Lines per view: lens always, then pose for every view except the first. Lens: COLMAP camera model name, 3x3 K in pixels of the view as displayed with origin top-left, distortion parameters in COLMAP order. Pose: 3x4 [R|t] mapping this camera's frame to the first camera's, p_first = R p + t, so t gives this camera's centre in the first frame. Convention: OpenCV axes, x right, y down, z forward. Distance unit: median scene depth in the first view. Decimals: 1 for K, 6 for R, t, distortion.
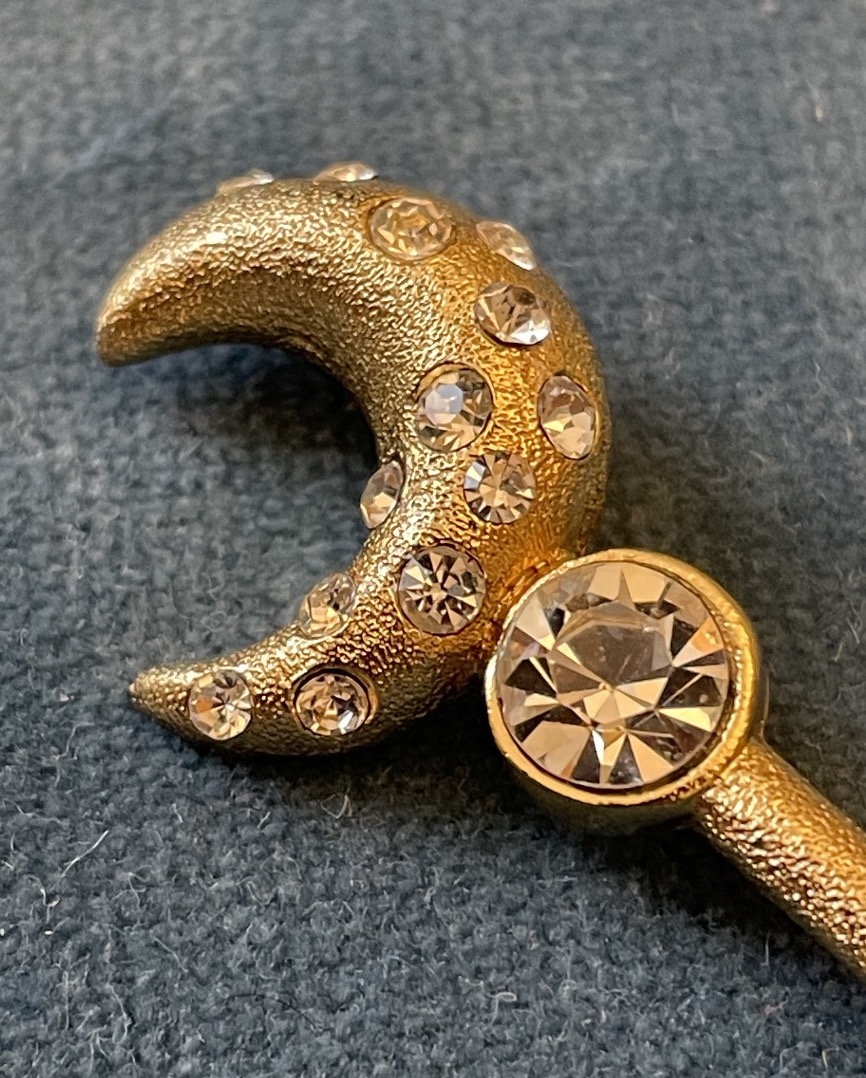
lens RADIAL K [[2663.4, 0, 431.7], [0, 2663.4, 547.4], [0, 0, 1]] dist [0.068180, 0.000000]
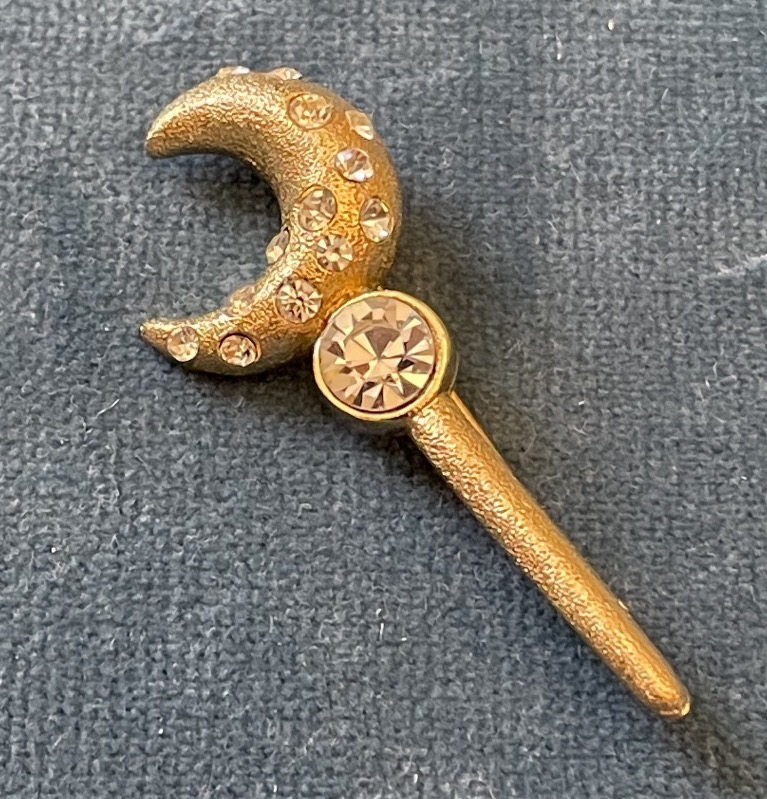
lens RADIAL K [[2280.5, 0, 398.5], [0, 2280.5, 346.3], [0, 0, 1]] dist [0.033916, 0.000000]
pose [[0.991692, 0.124421, -0.032669, 0.133060], [-0.121535, 0.989438, 0.079009, -0.090877], [0.042154, -0.074382, 0.996338, -0.672337]]
